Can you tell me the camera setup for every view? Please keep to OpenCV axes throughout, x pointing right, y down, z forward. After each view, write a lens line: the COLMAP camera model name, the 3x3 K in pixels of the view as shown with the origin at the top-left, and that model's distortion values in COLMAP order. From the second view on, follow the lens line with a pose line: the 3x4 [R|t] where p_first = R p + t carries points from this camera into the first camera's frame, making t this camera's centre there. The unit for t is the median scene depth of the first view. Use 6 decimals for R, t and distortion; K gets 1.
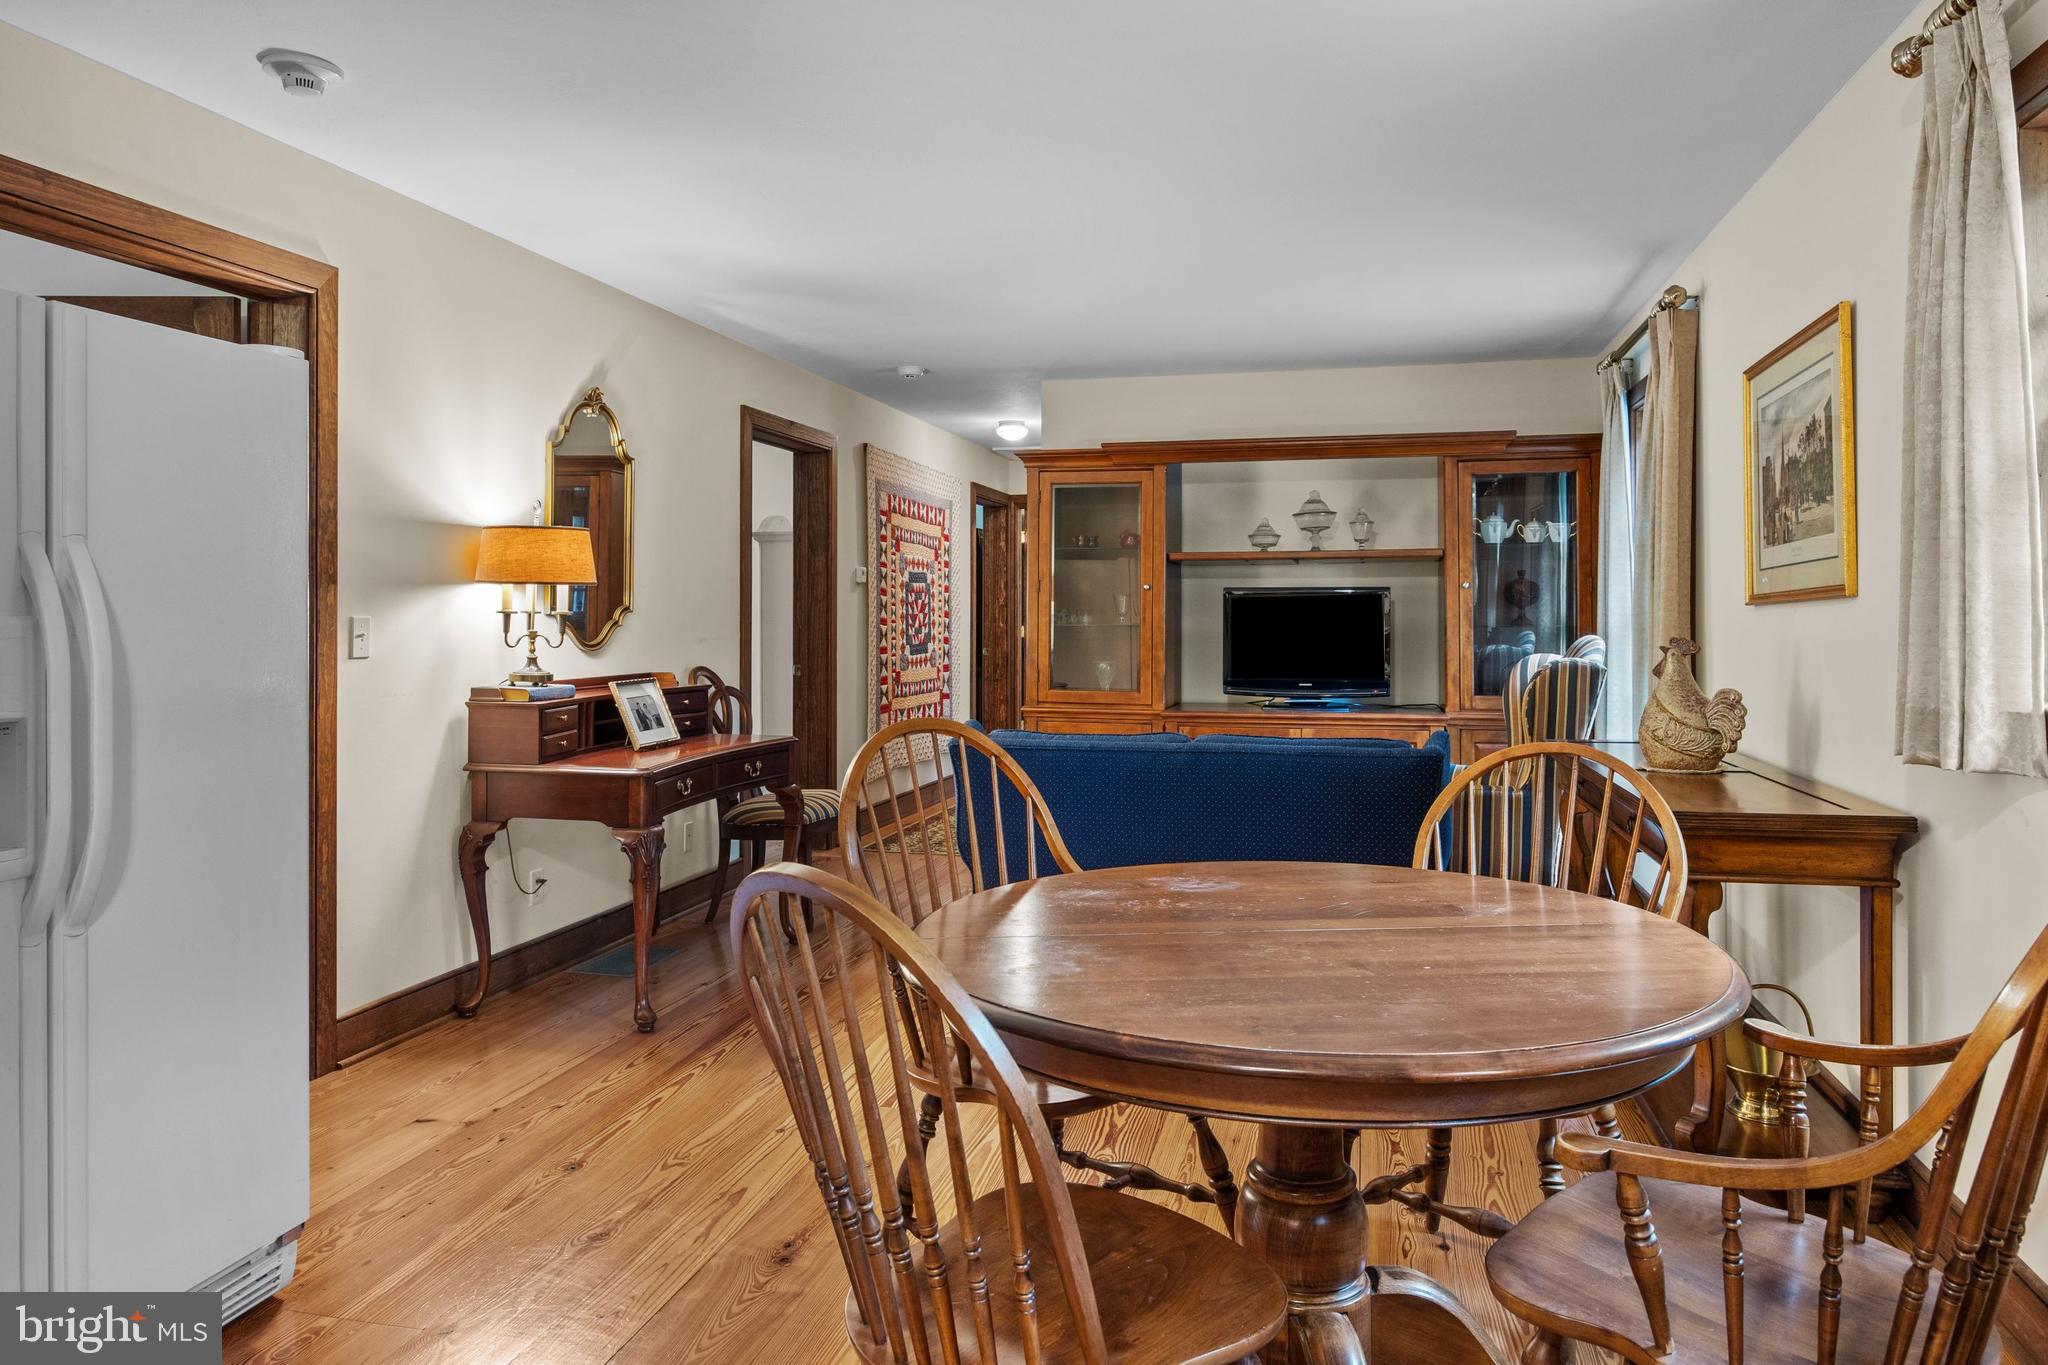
lens RADIAL K [[1366.1, 0, 1021.8], [0, 1366.1, 618.2], [0, 0, 1]] dist [-0.004378, -0.001218]
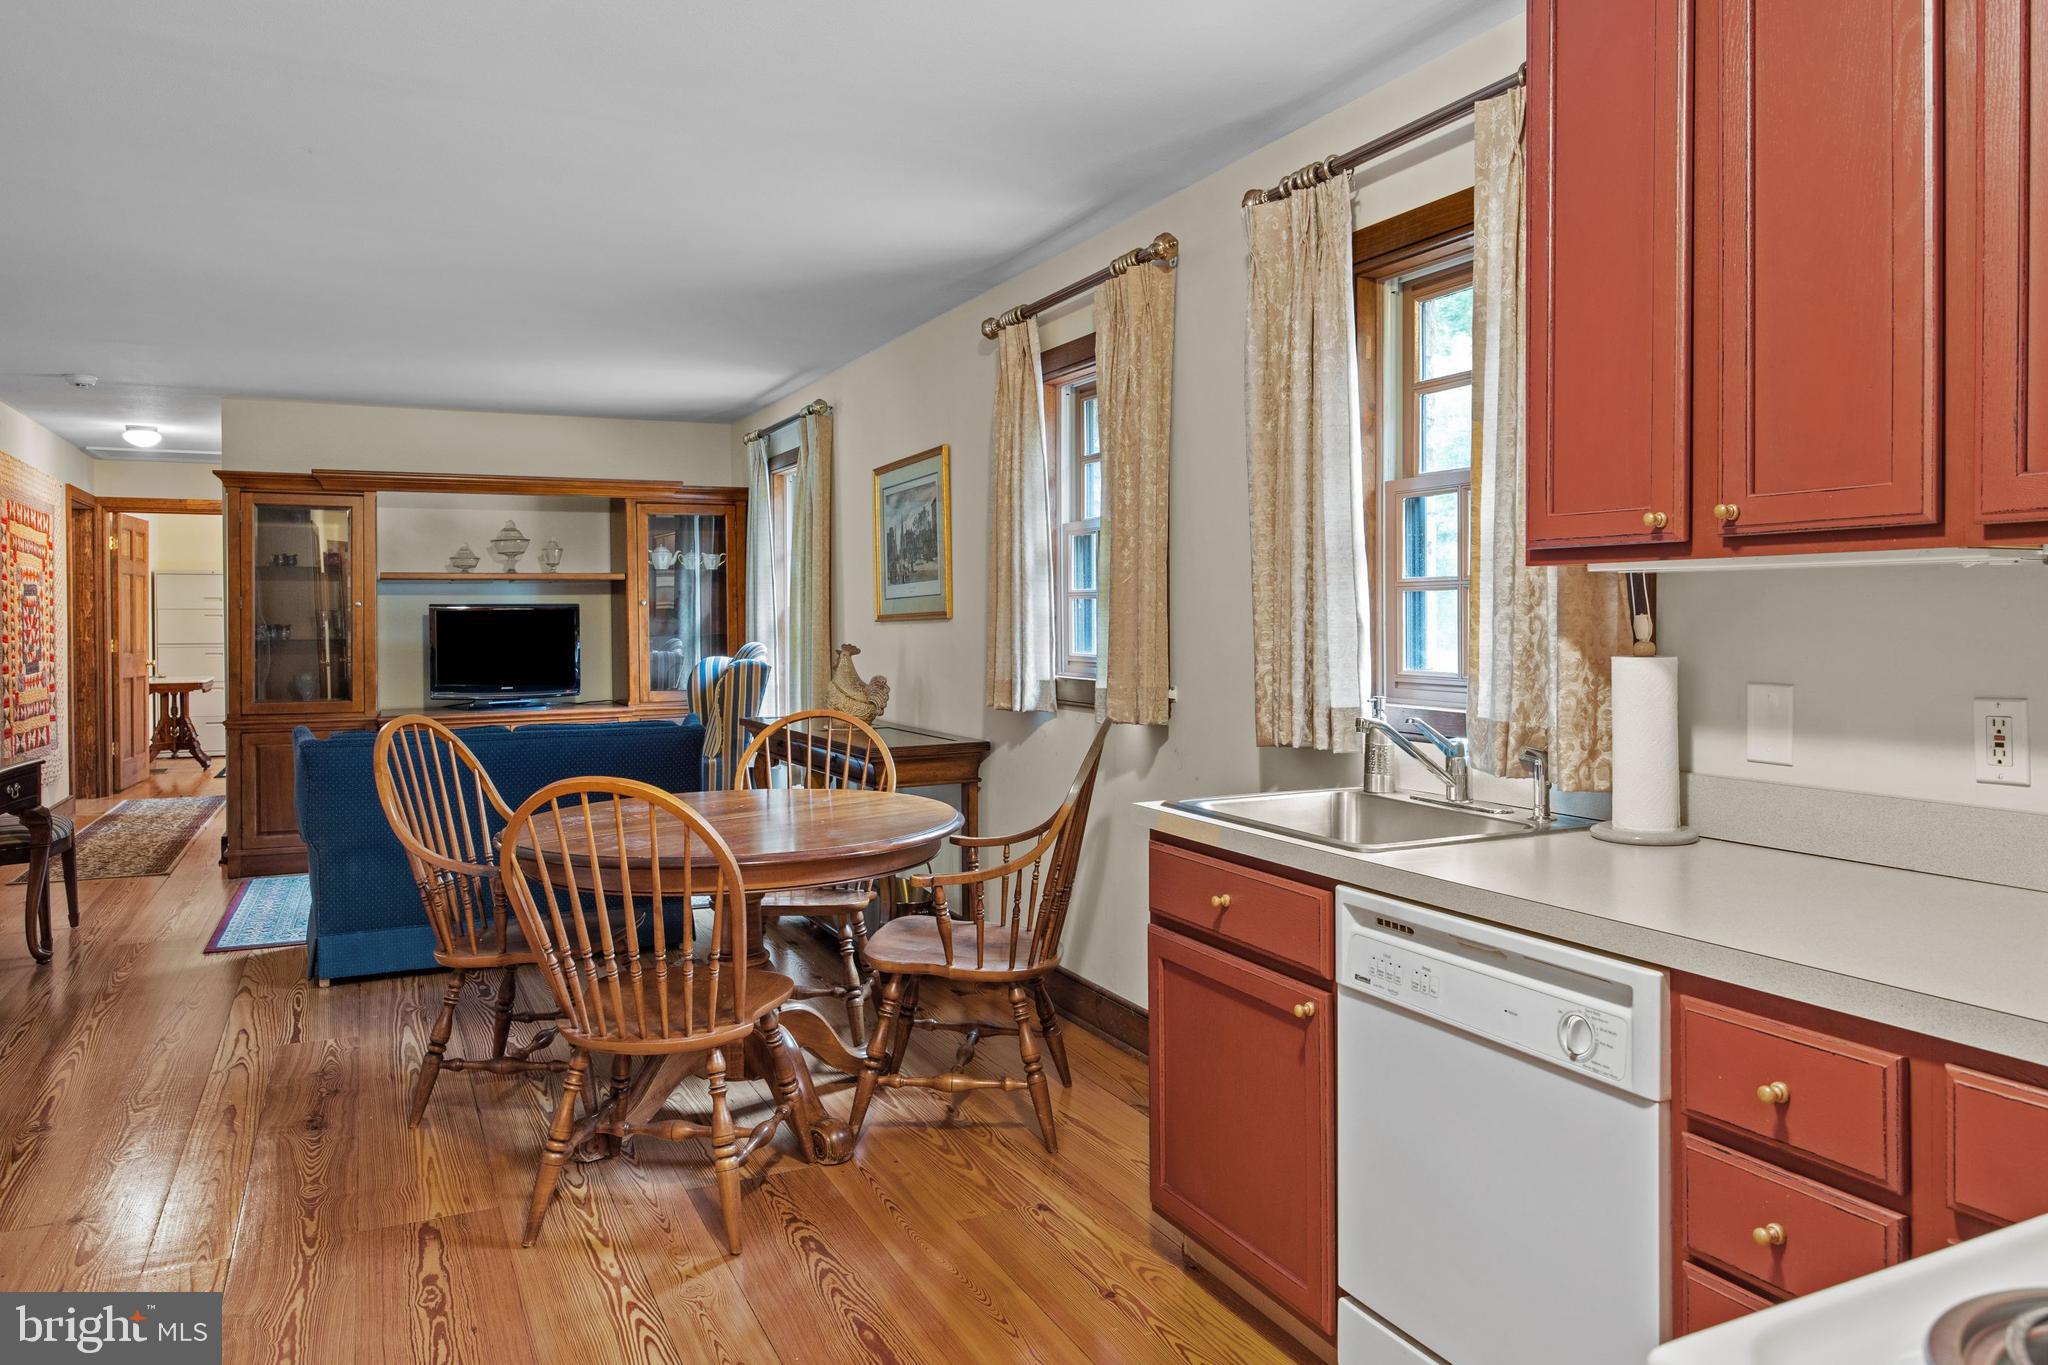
lens RADIAL K [[1366.1, 0, 1021.8], [0, 1366.1, 618.2], [0, 0, 1]] dist [-0.004378, -0.001218]
pose [[0.775753, -0.007427, 0.630993, -0.190809], [0.008759, 0.999961, 0.001002, -0.008169], [-0.630976, 0.004749, 0.775787, -0.182473]]
